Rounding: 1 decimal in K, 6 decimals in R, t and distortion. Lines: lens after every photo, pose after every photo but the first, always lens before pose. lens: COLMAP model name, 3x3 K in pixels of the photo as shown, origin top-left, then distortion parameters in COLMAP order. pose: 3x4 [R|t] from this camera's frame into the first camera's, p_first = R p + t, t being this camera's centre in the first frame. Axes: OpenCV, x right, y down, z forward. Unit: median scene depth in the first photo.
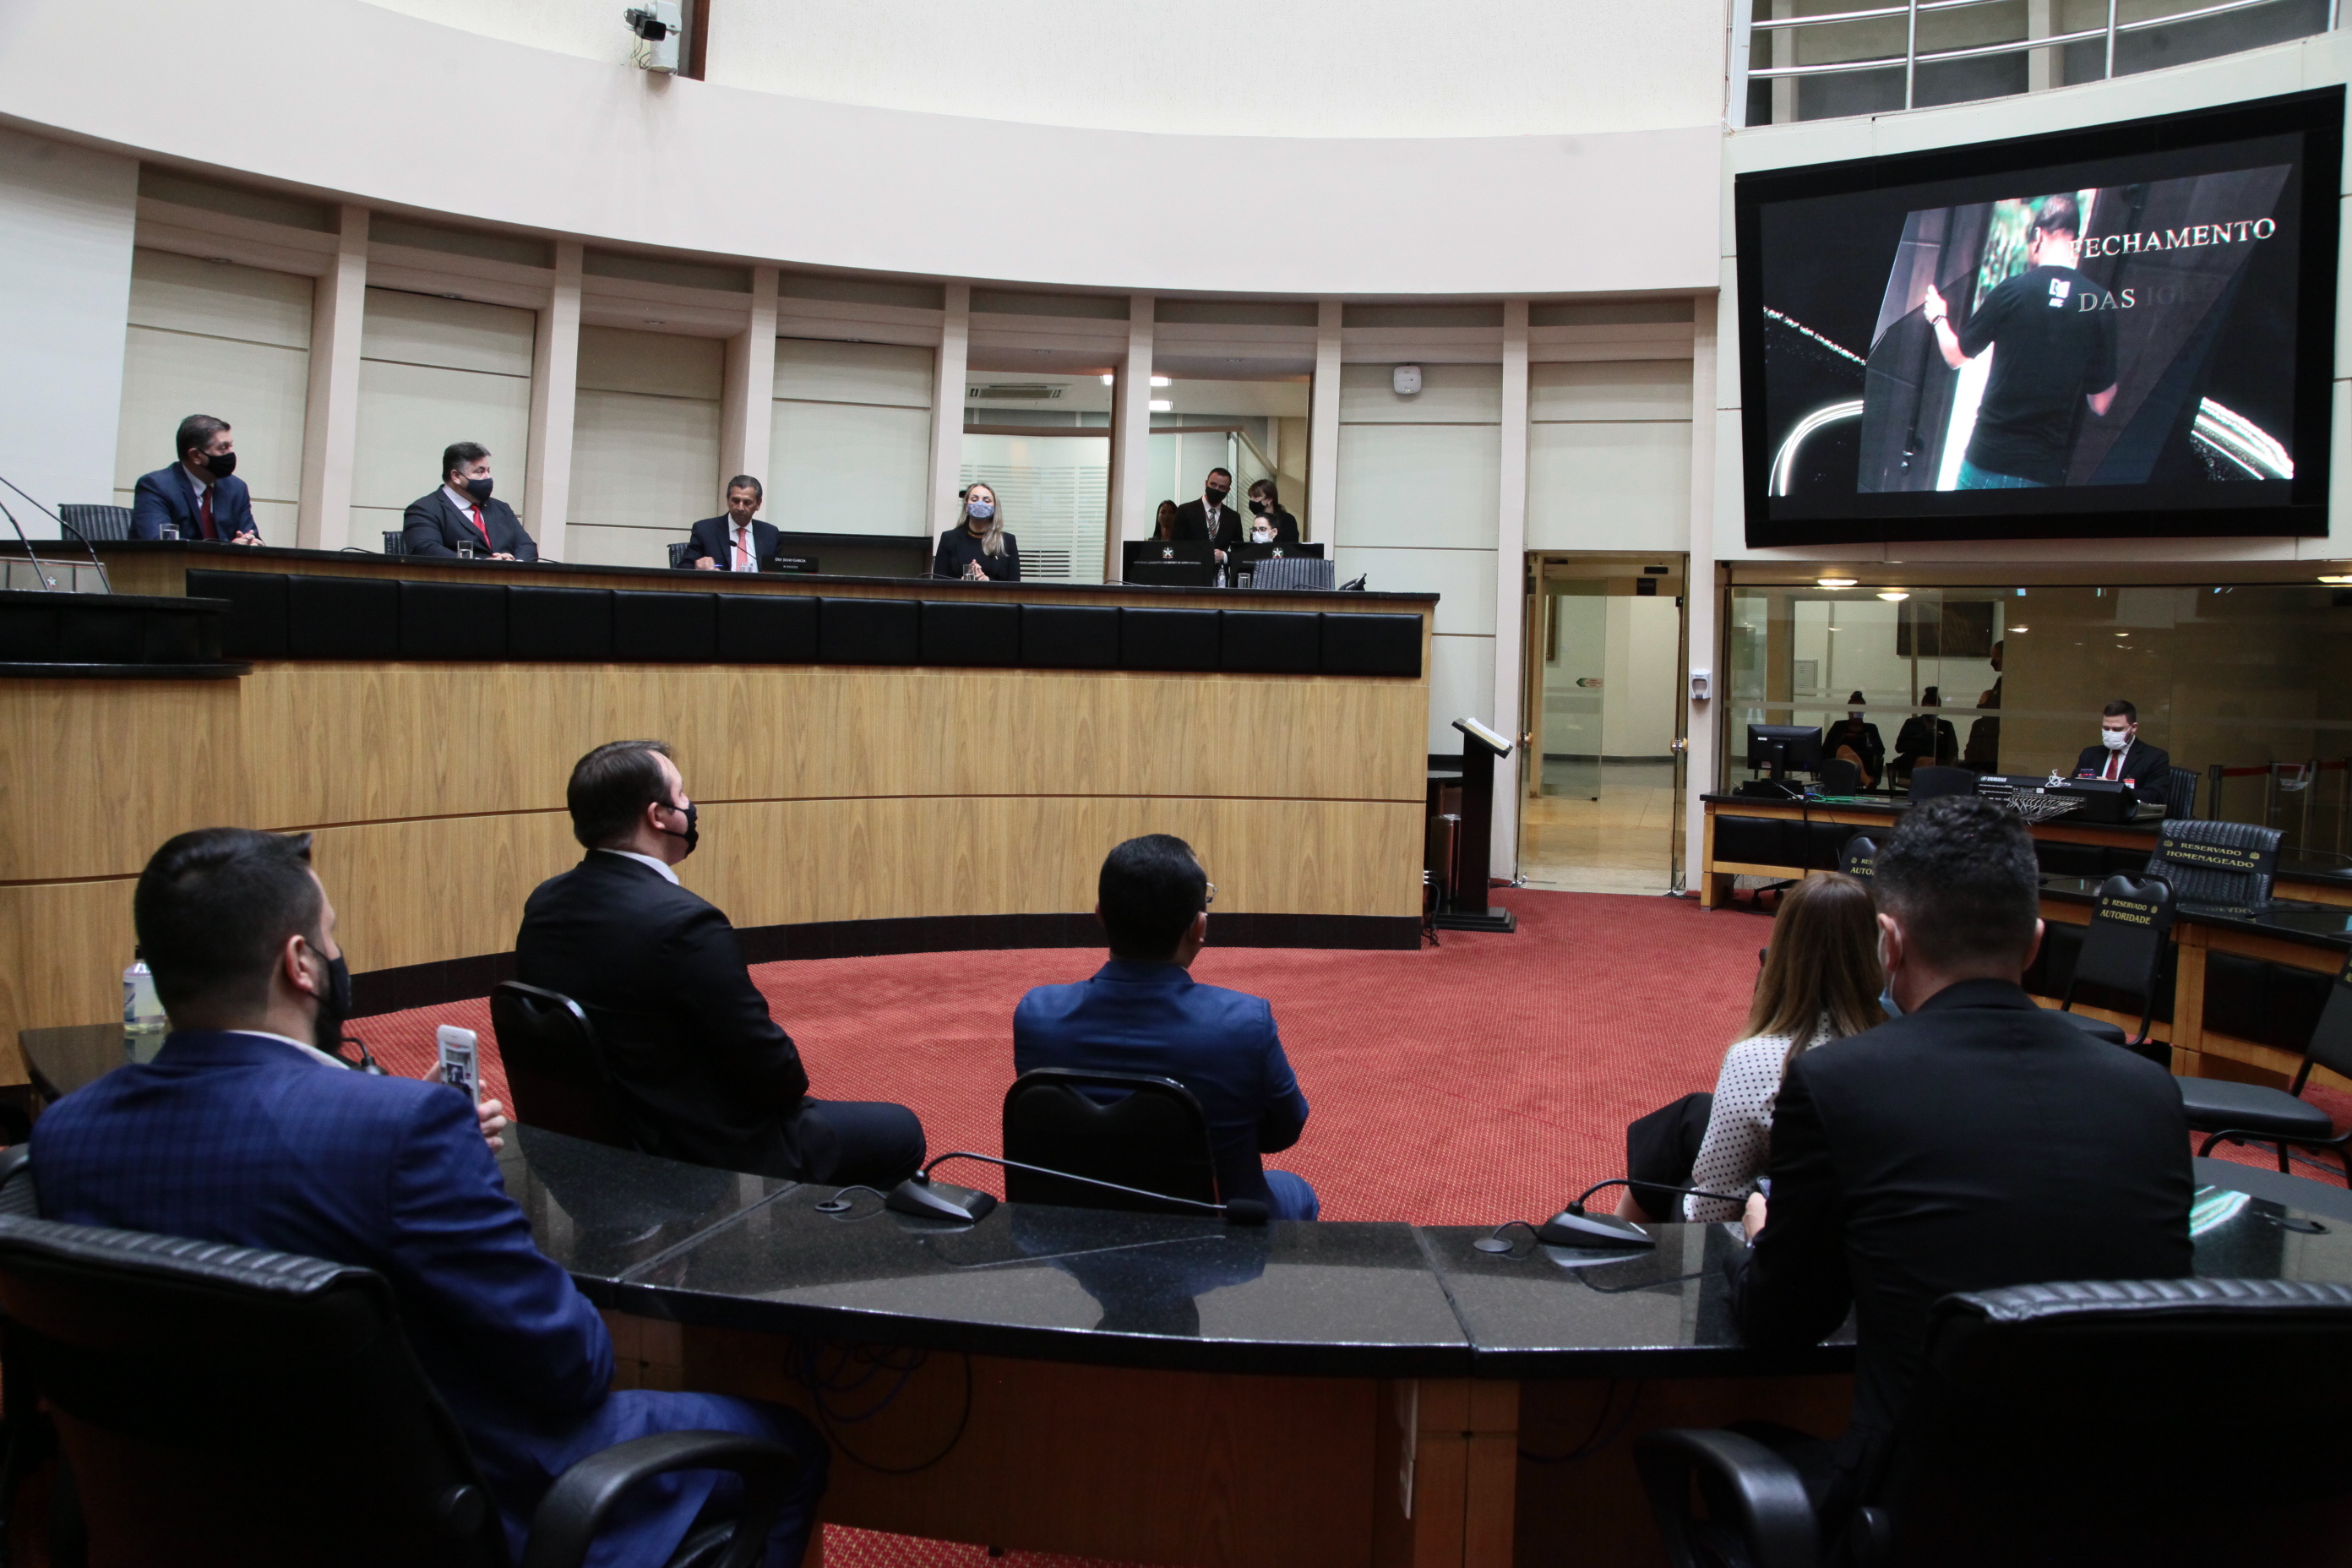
lens RADIAL K [[1905.2, 0, 1176.0], [0, 1905.2, 784.0], [0, 0, 1]] dist [-0.034657, 0.003572]
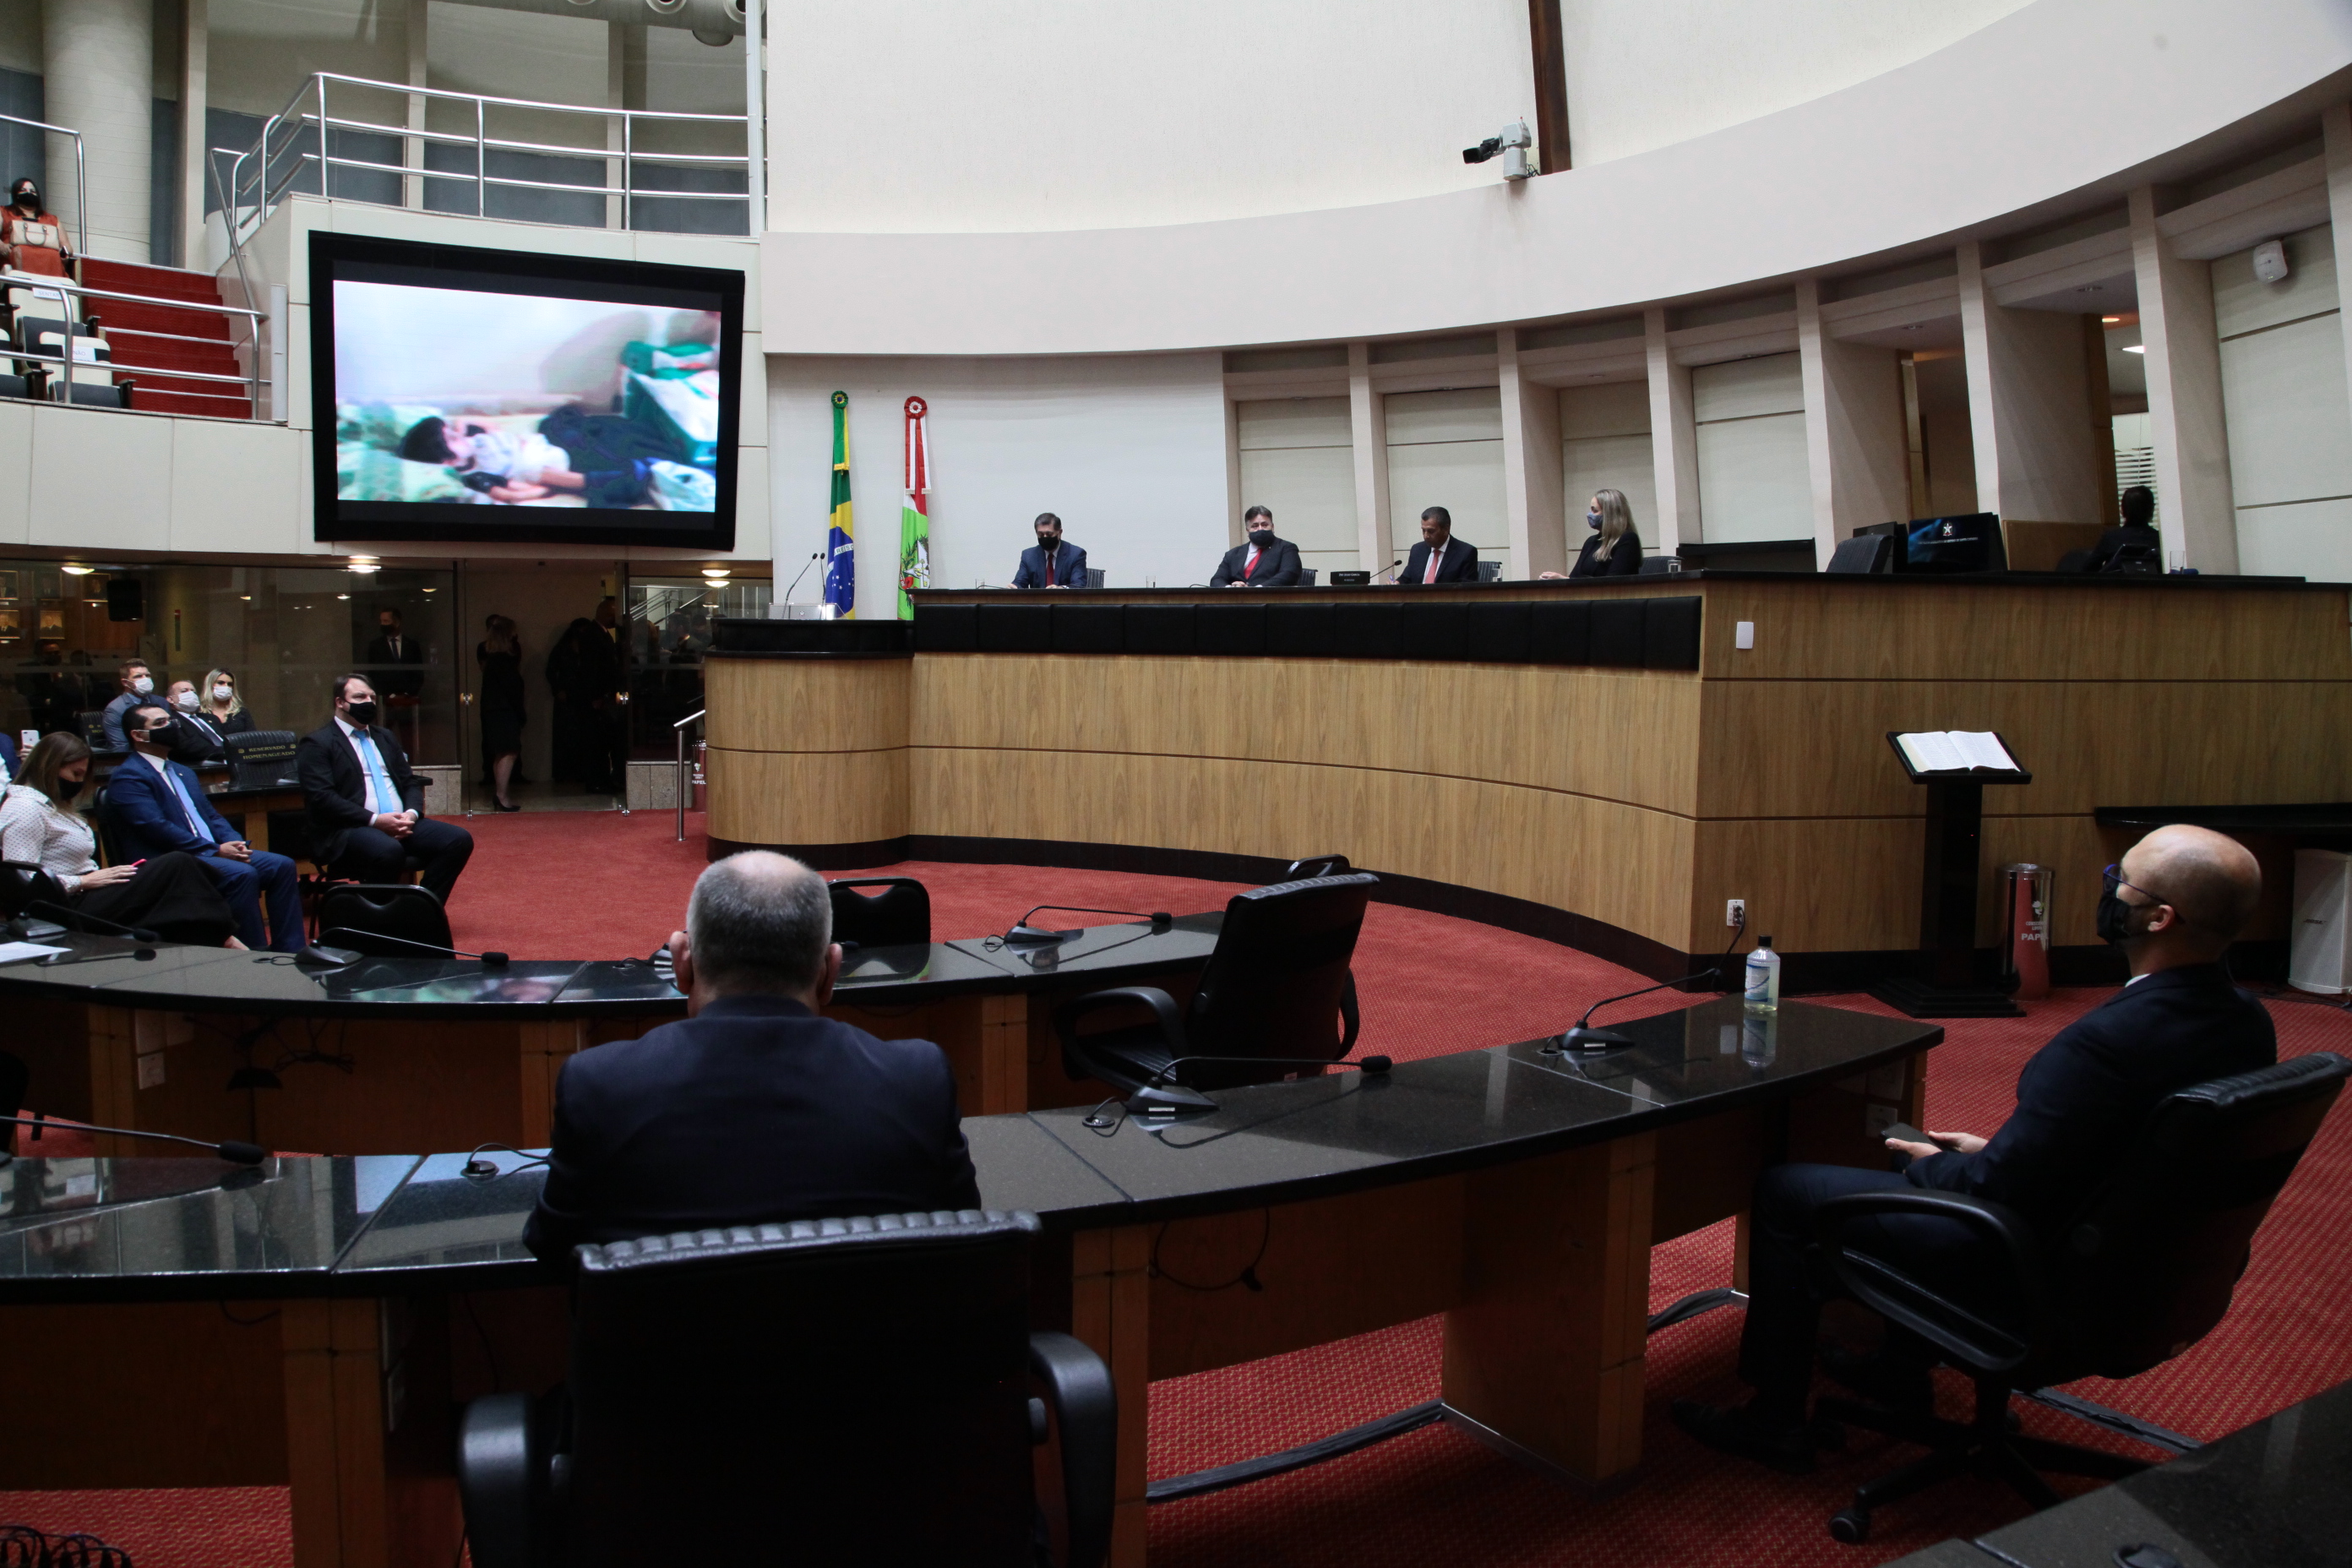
lens RADIAL K [[1664.6, 0, 1176.0], [0, 1664.6, 784.0], [0, 0, 1]] dist [-0.110834, 0.069349]
pose [[0.208168, 0.066283, -0.975845, 0.911497], [-0.074032, 0.995907, 0.051853, -0.030992], [0.975287, 0.061450, 0.212223, 0.716945]]
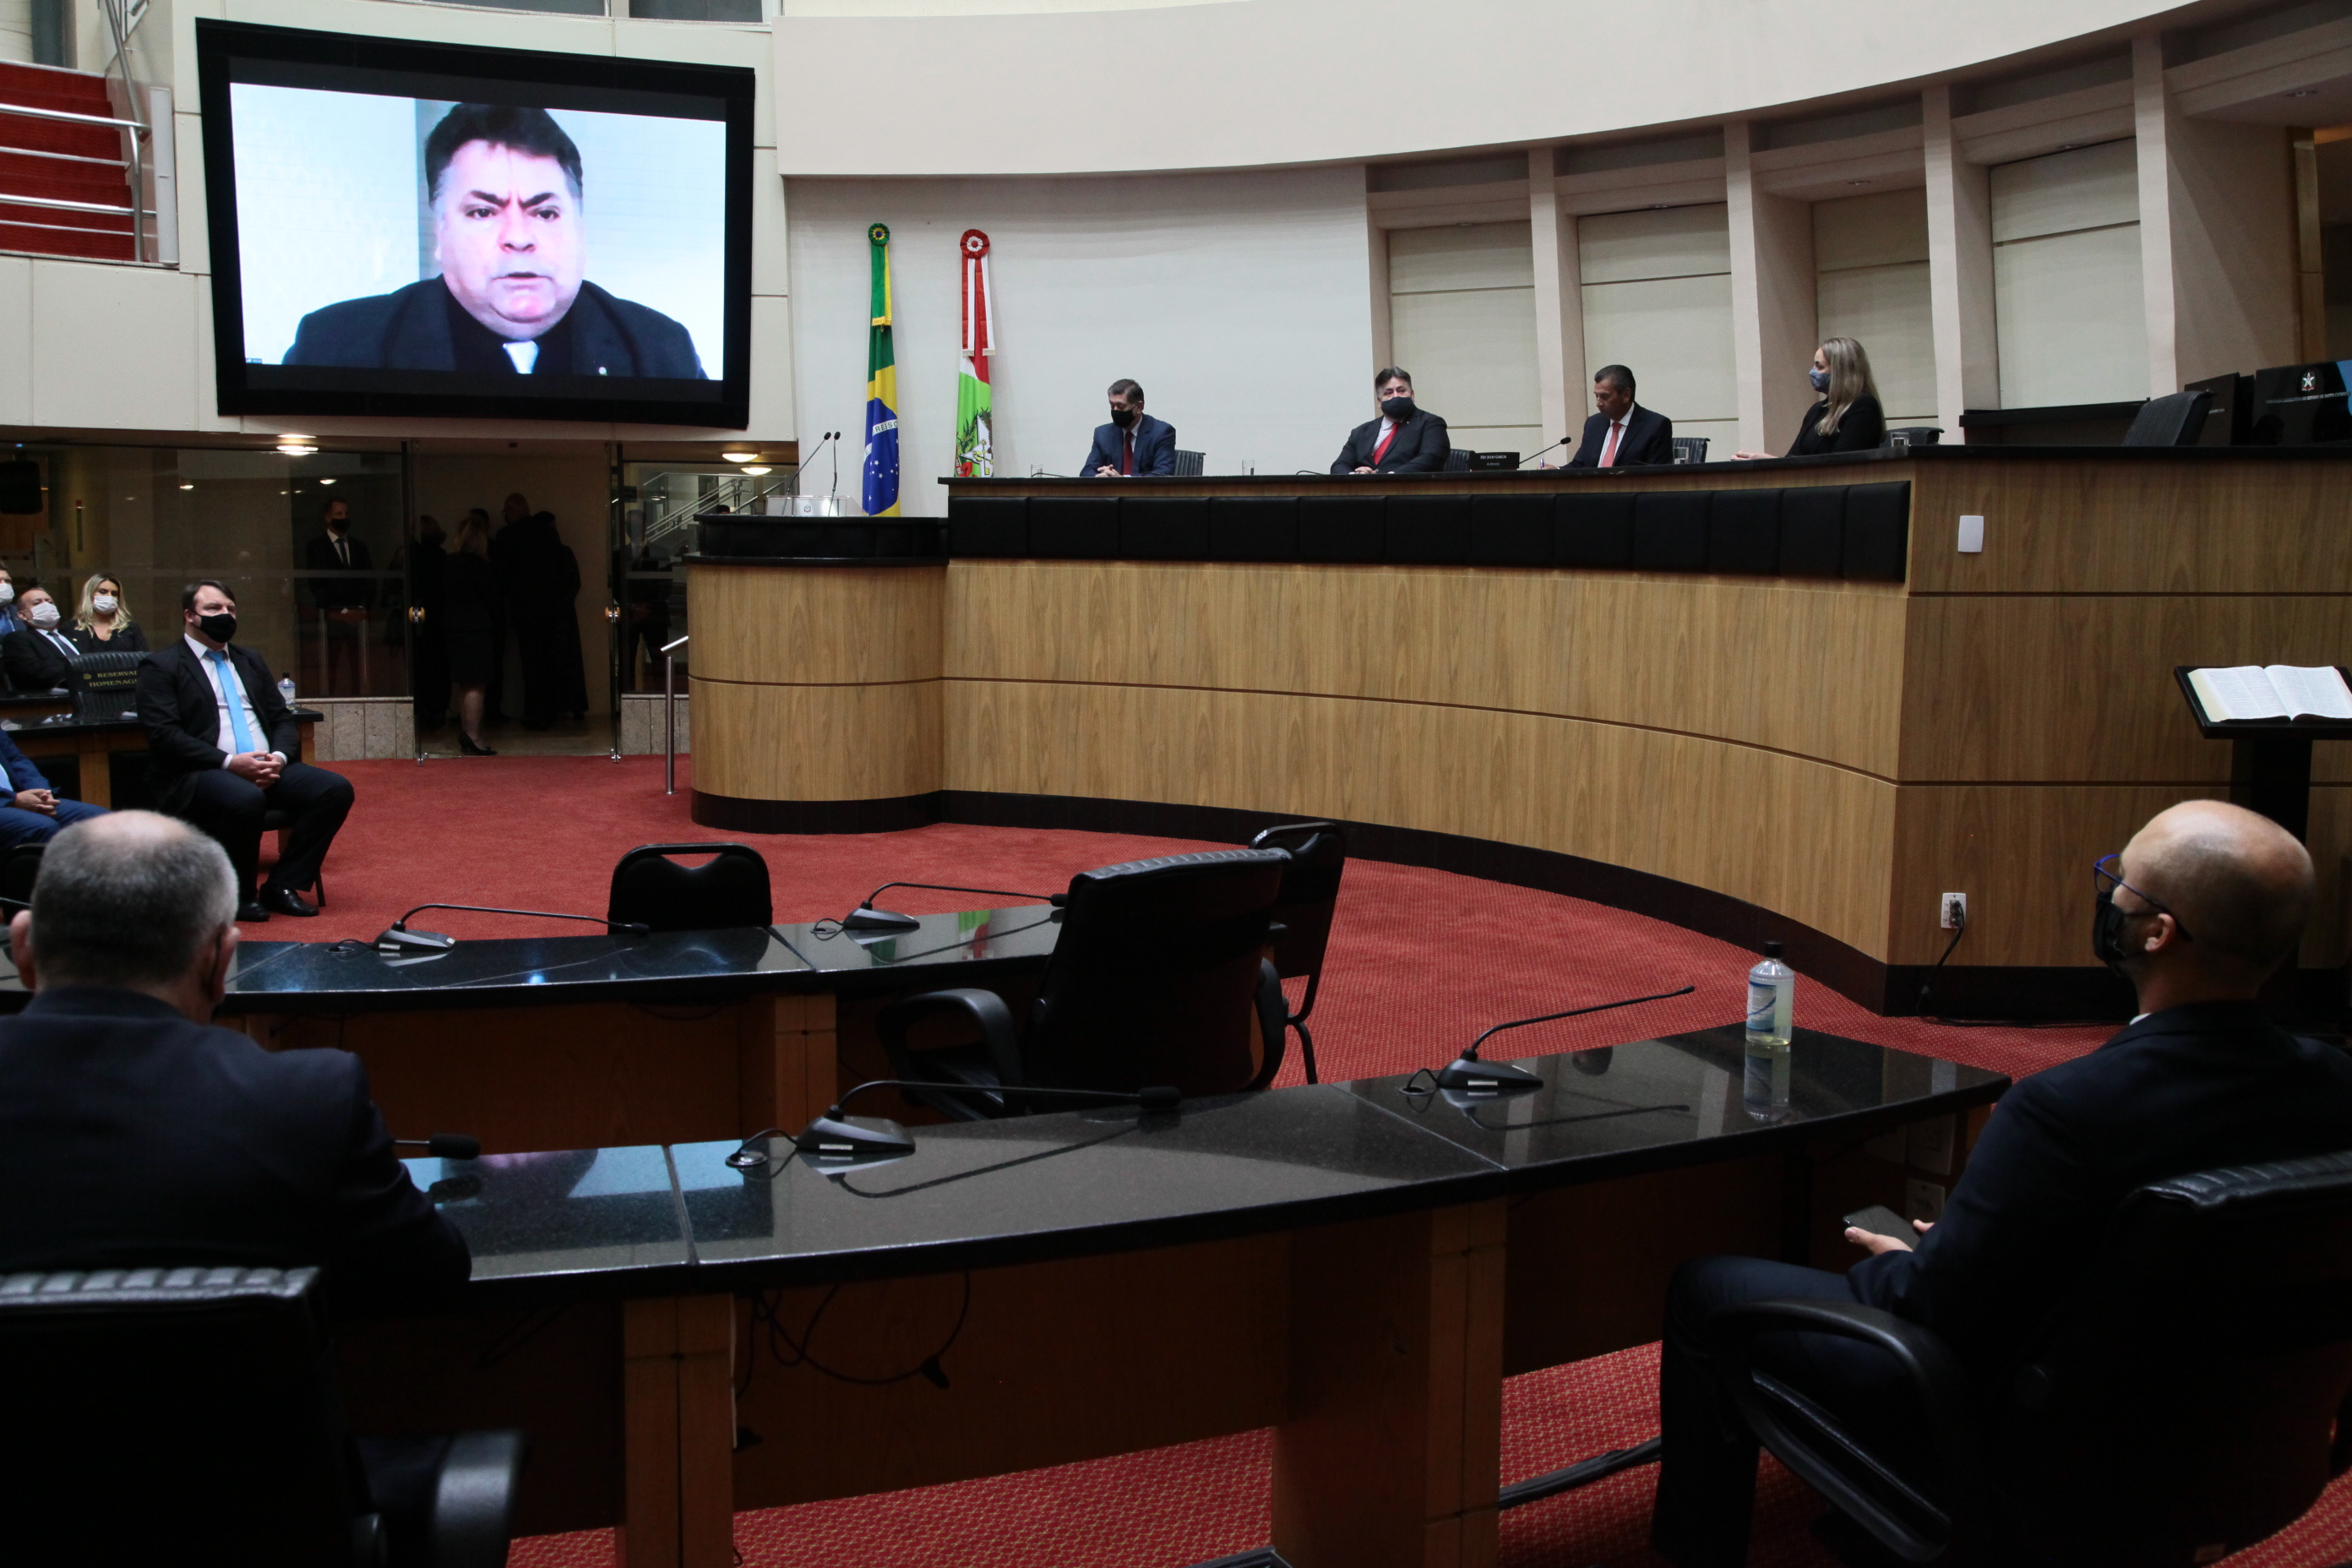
lens RADIAL K [[2125.2, 0, 1171.7], [0, 2125.2, 781.5], [0, 0, 1]] dist [-0.026919, 0.081501]
pose [[0.091720, 0.092384, -0.991490, 0.917322], [-0.077394, 0.993337, 0.085397, -0.037044], [0.992773, 0.068903, 0.098259, 0.803777]]
